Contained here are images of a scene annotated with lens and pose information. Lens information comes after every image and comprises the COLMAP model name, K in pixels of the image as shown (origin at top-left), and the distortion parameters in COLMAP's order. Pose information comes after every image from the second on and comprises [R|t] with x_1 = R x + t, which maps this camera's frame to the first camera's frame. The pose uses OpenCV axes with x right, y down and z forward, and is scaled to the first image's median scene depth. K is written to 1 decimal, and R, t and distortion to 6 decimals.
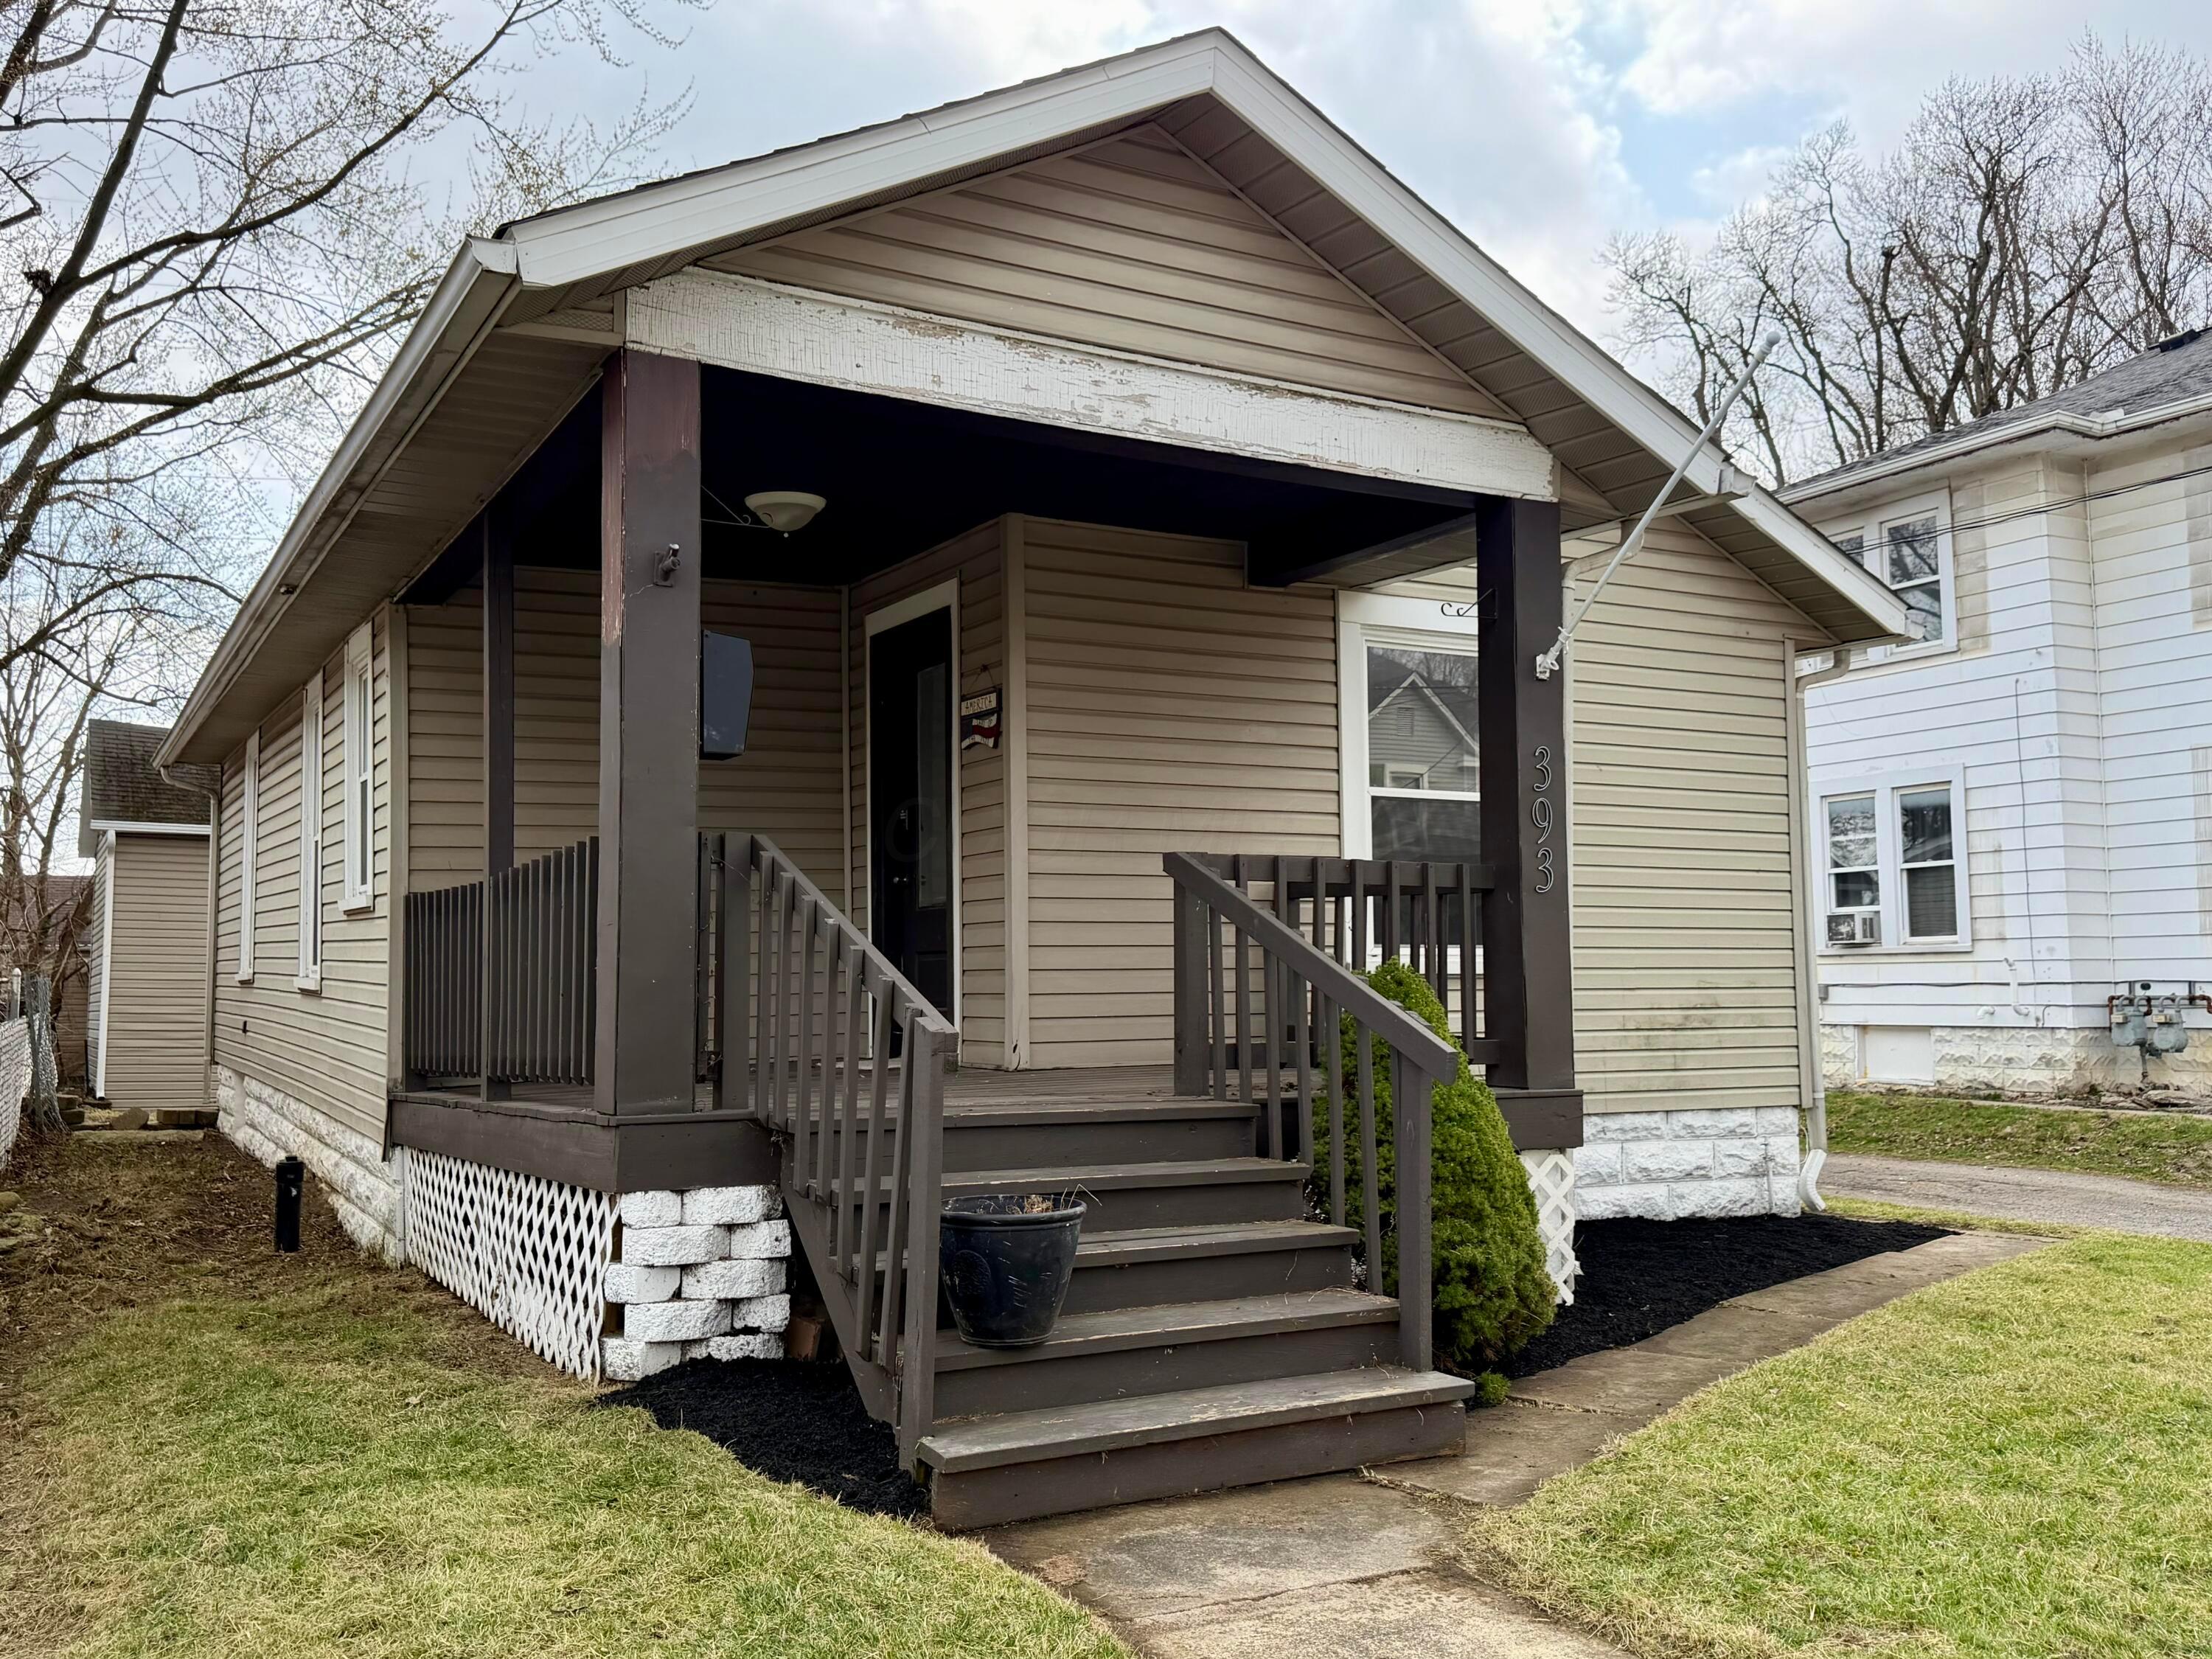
lens RADIAL K [[1934.4, 0, 1106.0], [0, 1934.4, 829.5], [0, 0, 1]] dist [0.099966, 0.000249]
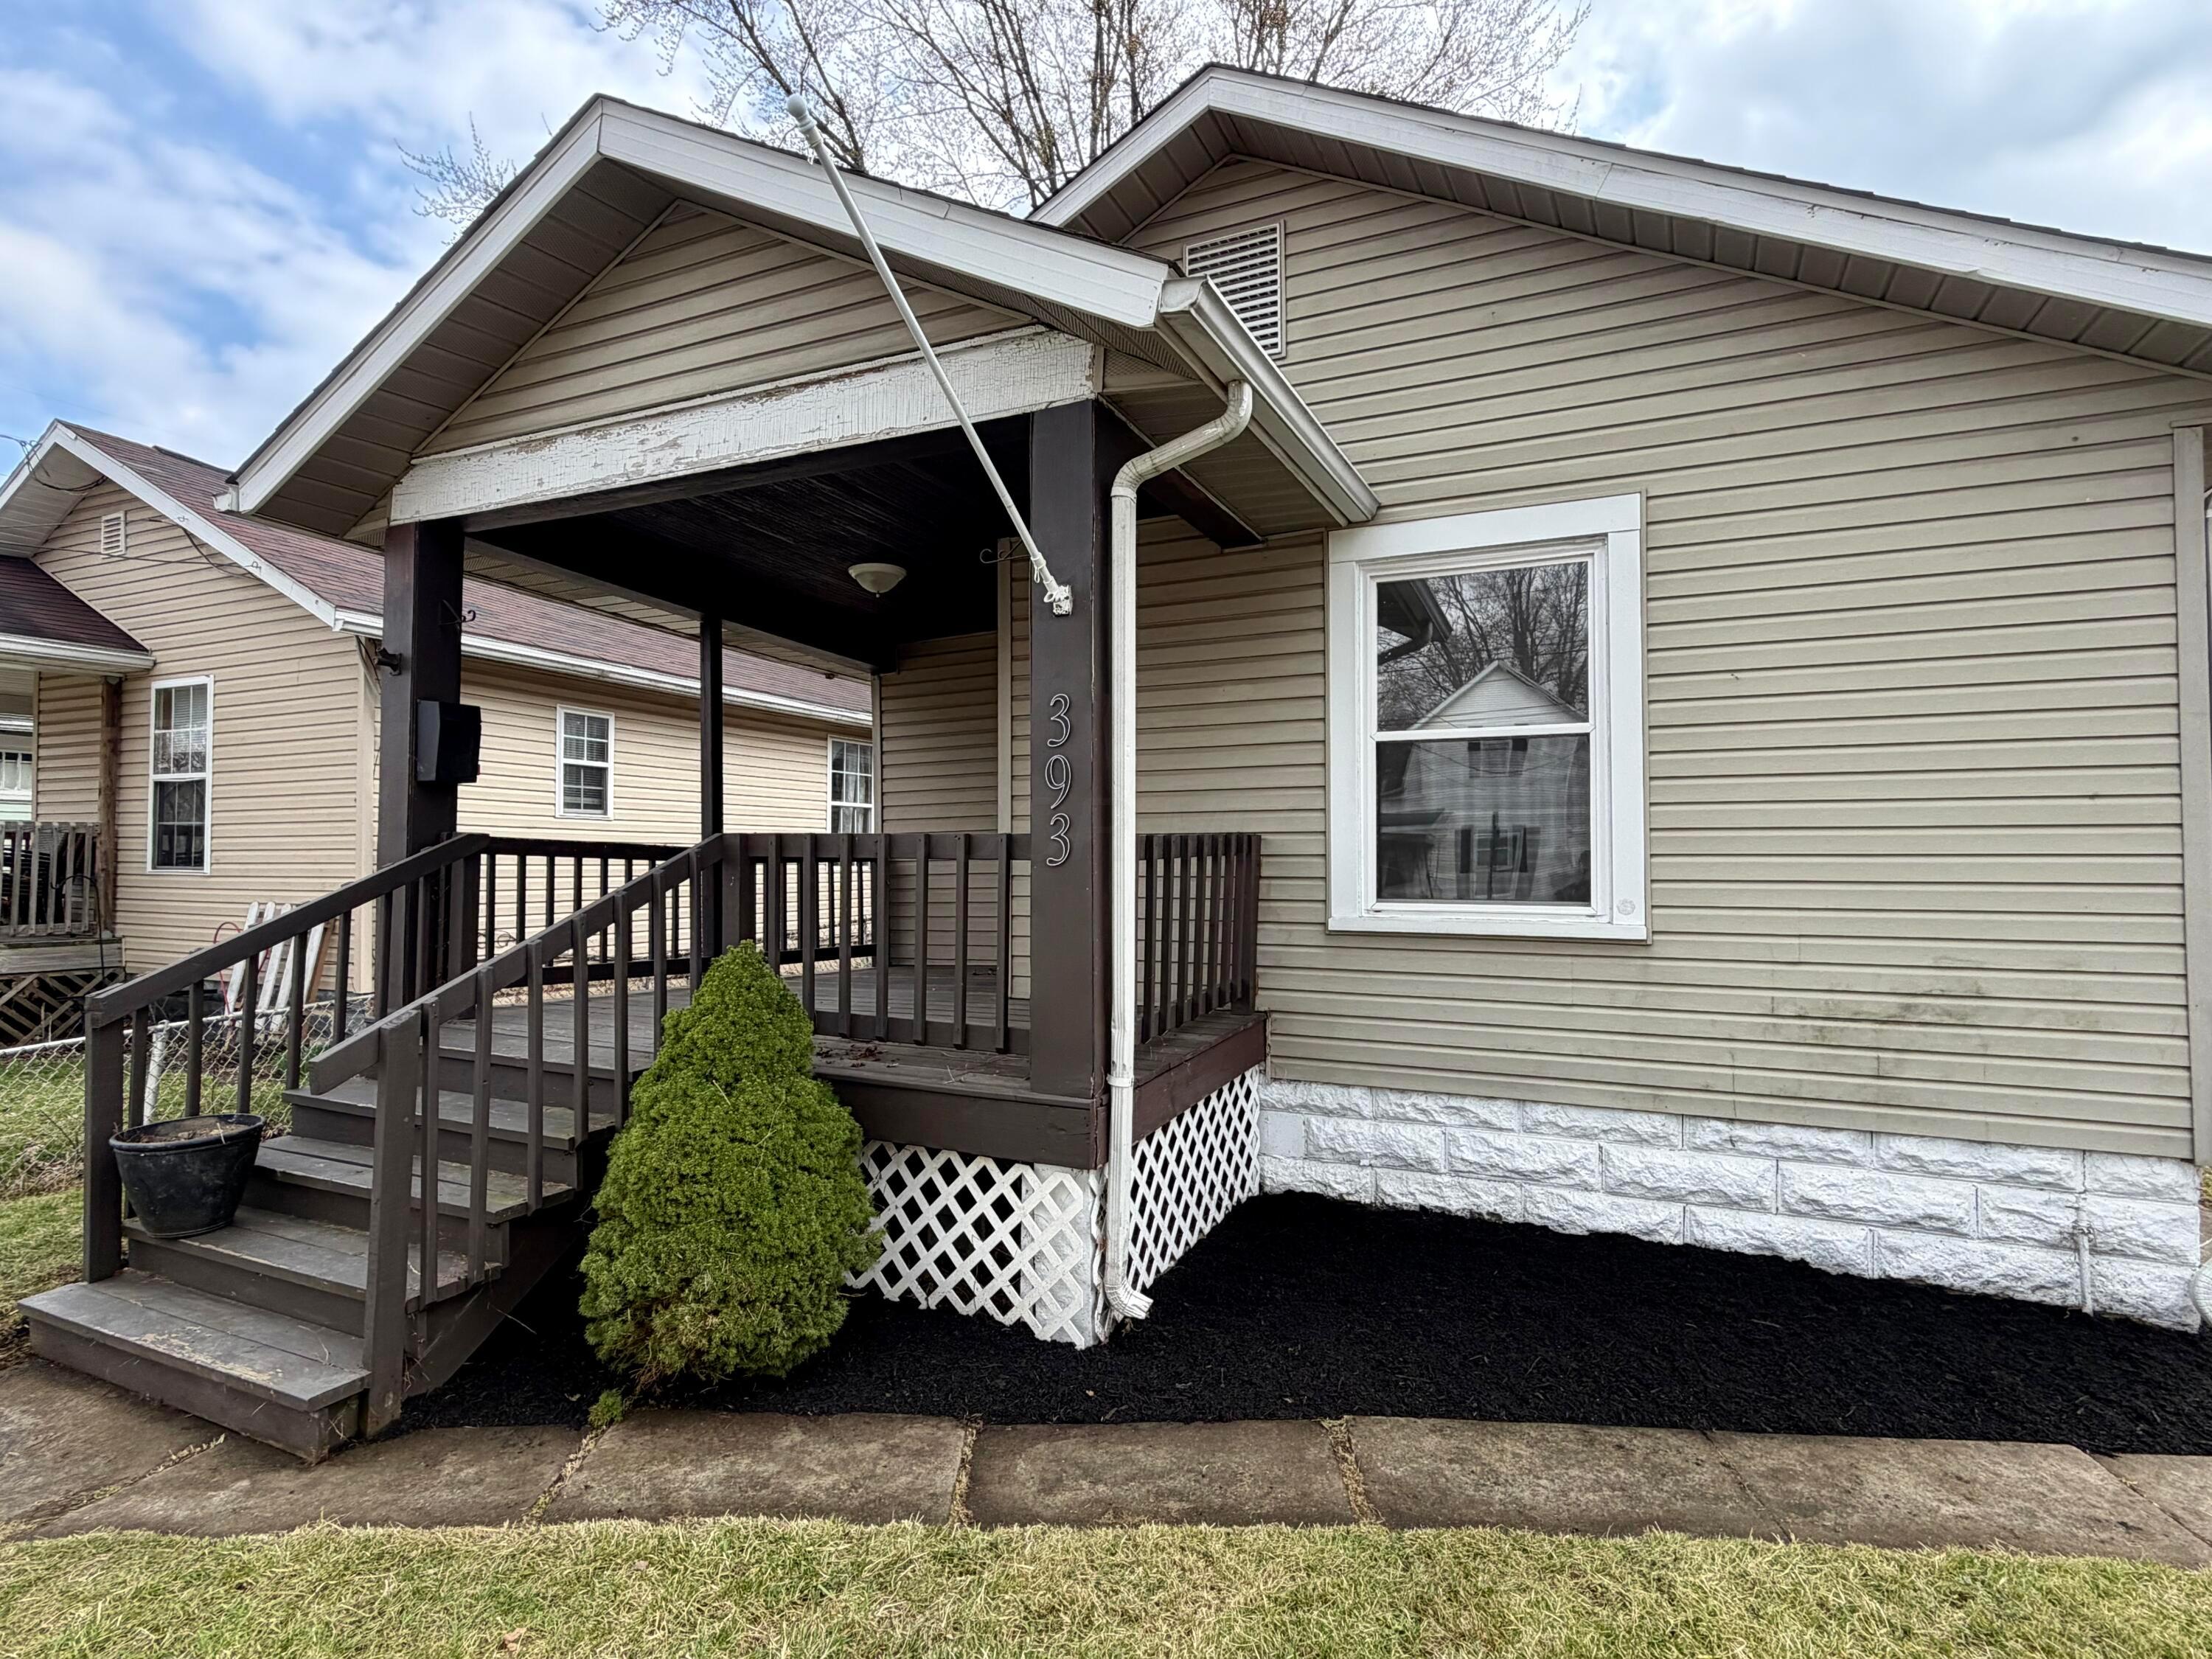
lens RADIAL K [[1104.9, 0, 1106.0], [0, 1104.9, 829.5], [0, 0, 1]] dist [-0.001332, -0.000064]
pose [[0.585260, -0.013235, -0.810738, 0.462663], [0.057004, 0.998064, 0.024858, 0.004216], [0.808840, -0.060763, 0.584882, 0.537369]]
